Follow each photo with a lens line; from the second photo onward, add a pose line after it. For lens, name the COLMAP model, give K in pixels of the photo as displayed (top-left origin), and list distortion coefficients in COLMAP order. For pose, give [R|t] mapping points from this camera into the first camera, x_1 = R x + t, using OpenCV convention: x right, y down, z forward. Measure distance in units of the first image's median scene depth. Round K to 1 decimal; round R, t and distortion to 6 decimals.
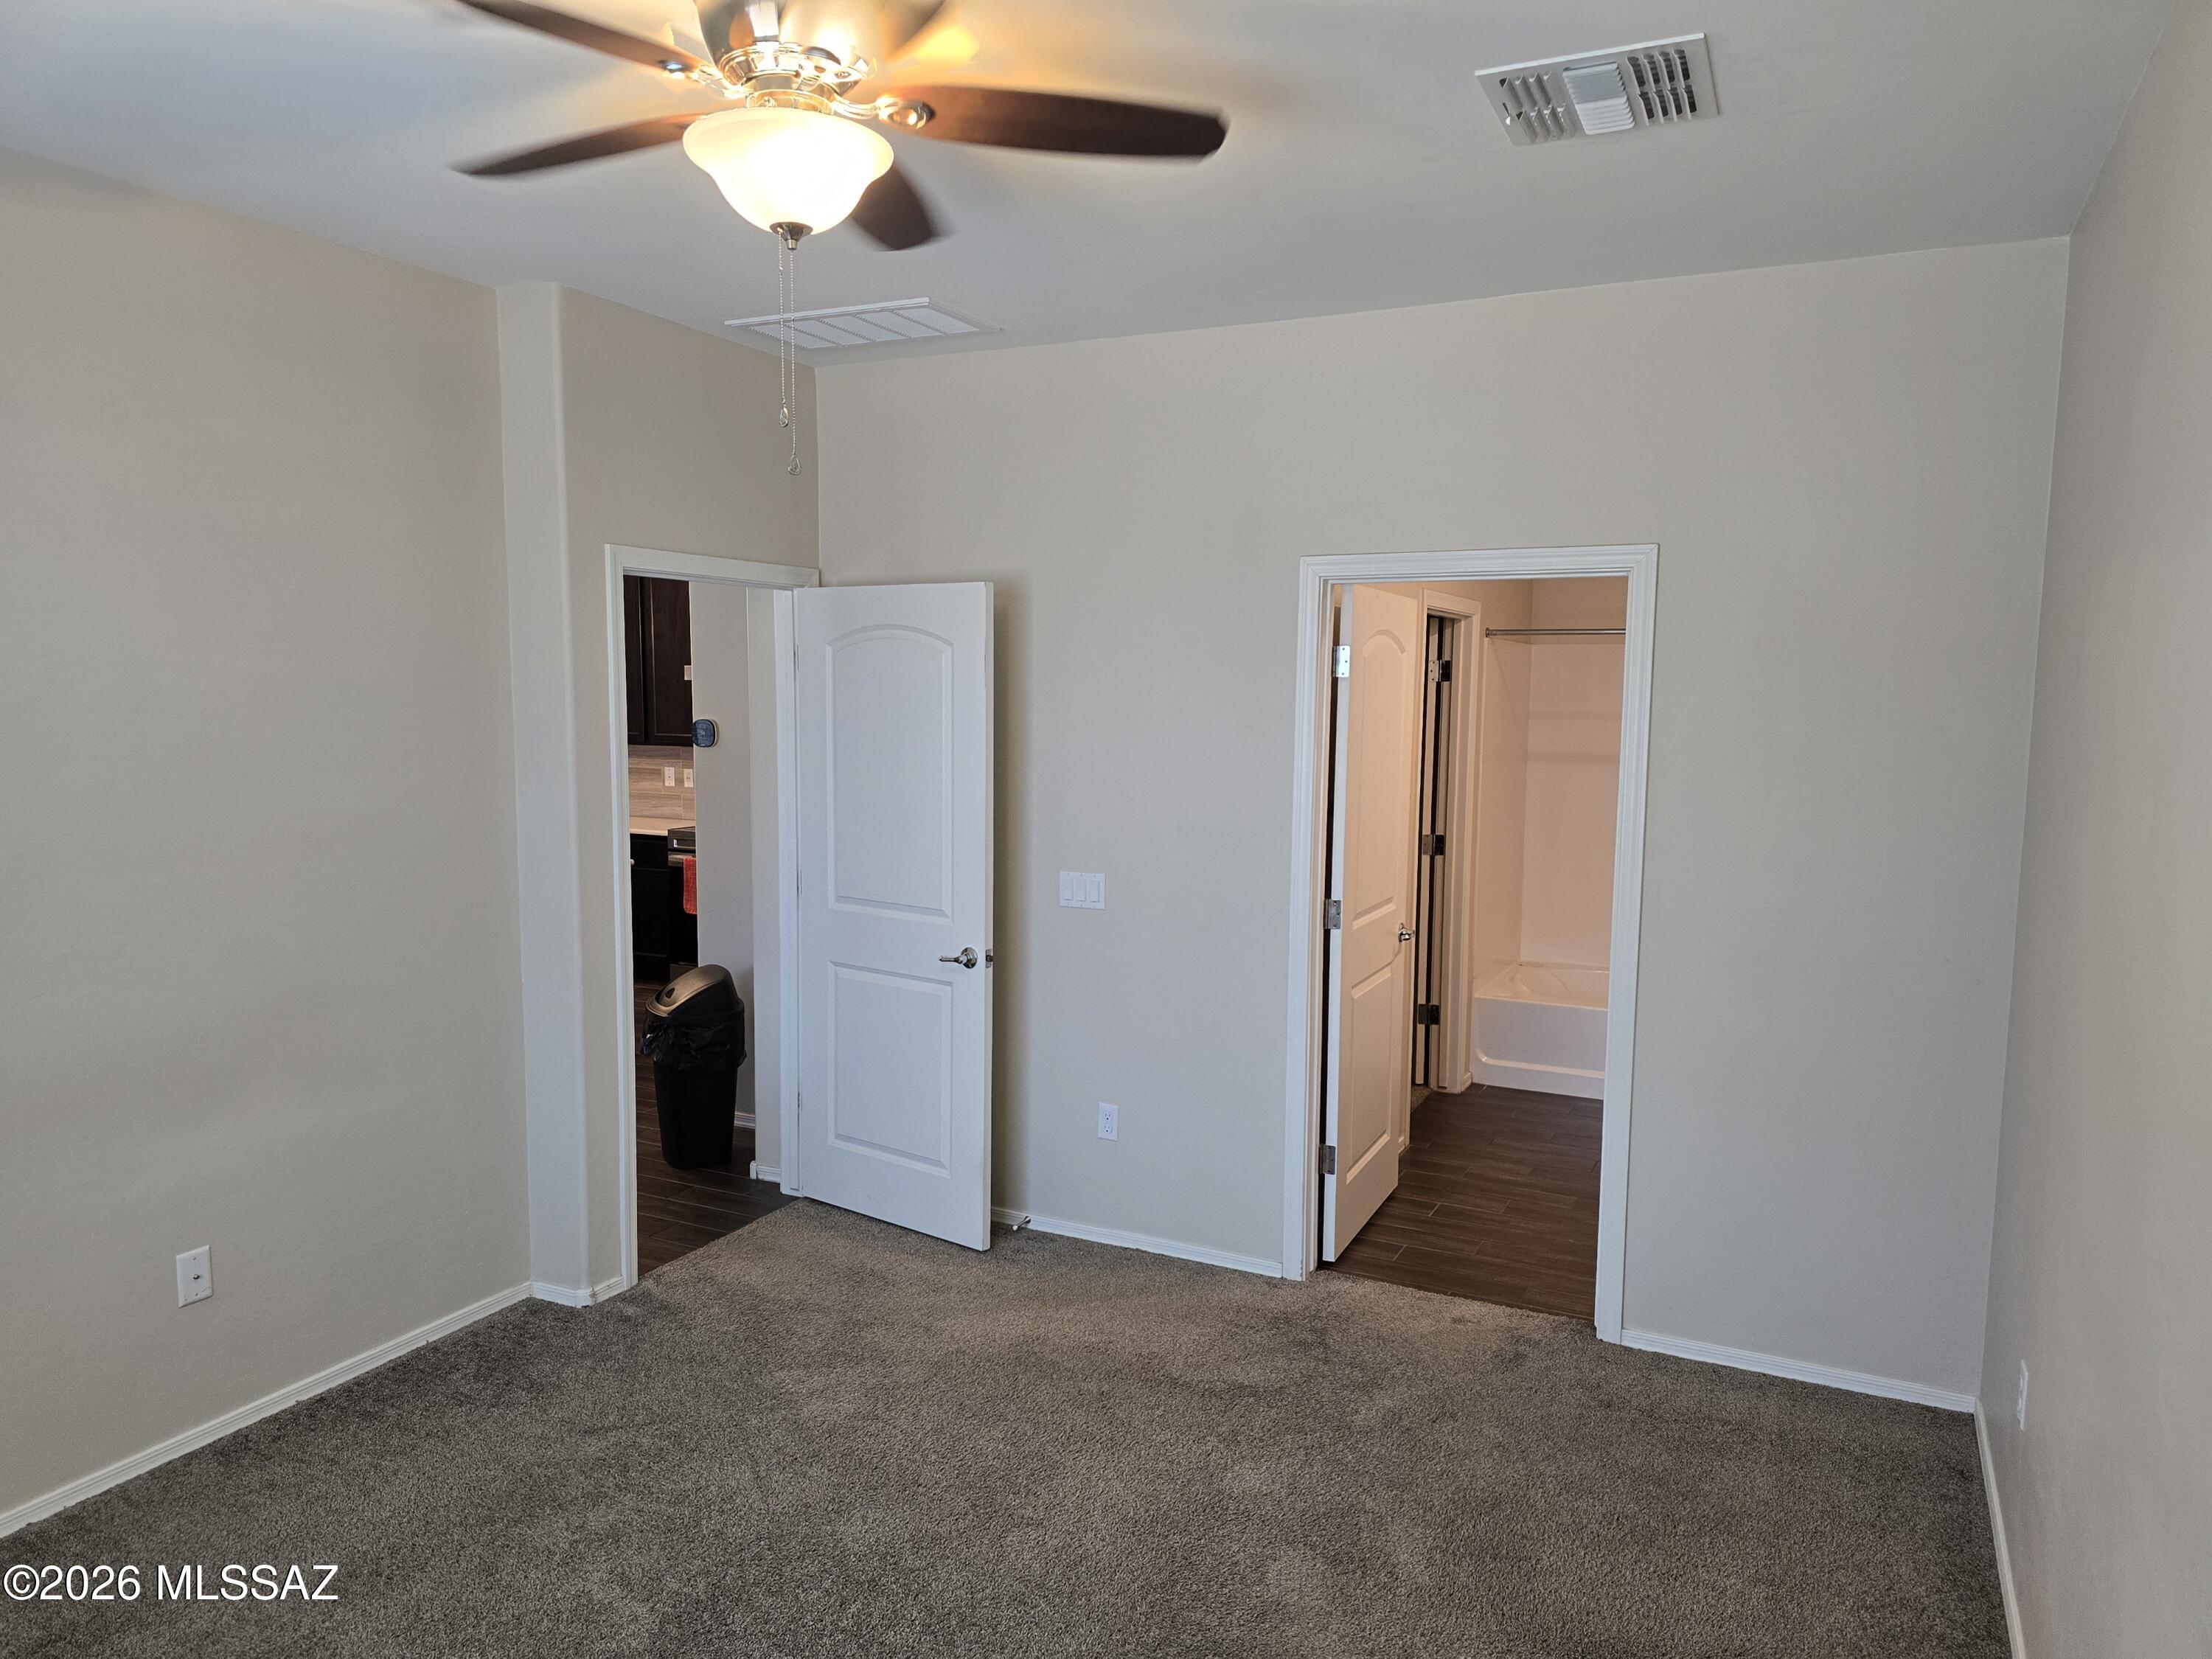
lens RADIAL K [[1420.2, 0, 1106.0], [0, 1420.2, 829.5], [0, 0, 1]] dist [0.000284, -0.057776]
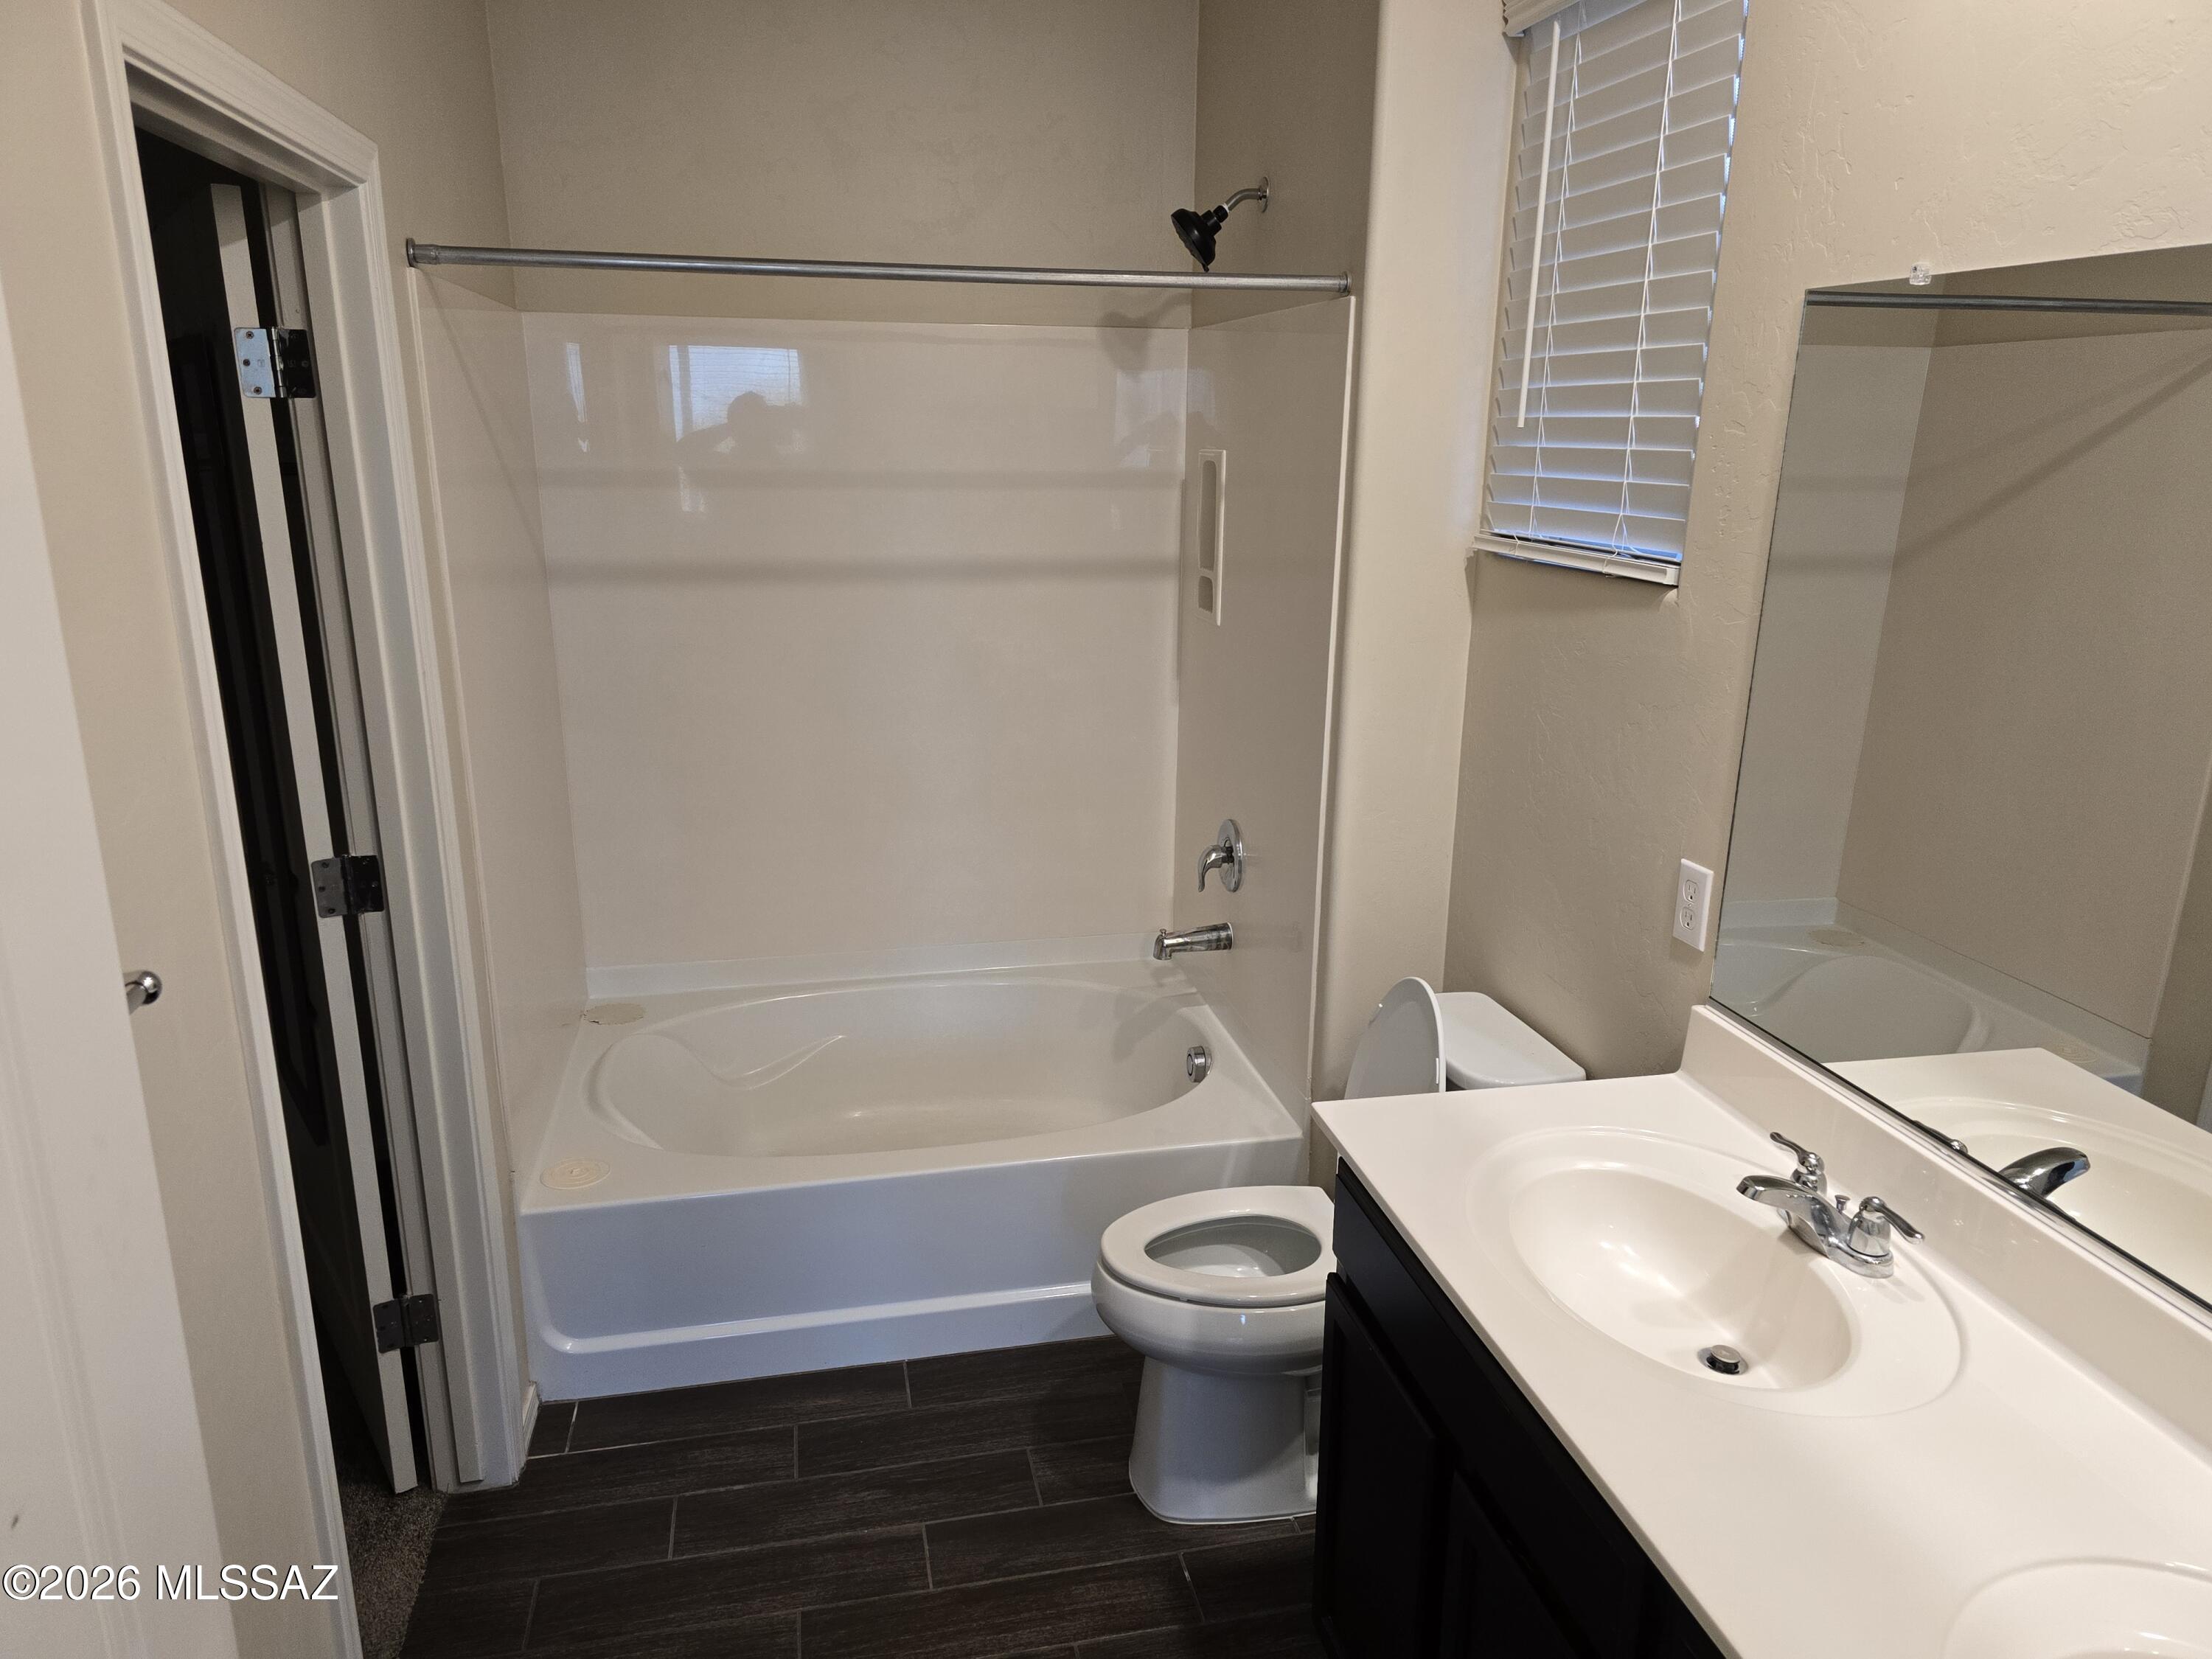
lens RADIAL K [[1536.8, 0, 1106.0], [0, 1536.8, 829.5], [0, 0, 1]] dist [0.077956, -0.078869]
pose [[0.781966, -0.174620, 0.598362, 0.148347], [0.070920, 0.978649, 0.192918, -0.062036], [-0.619273, -0.108419, 0.777654, 0.583949]]
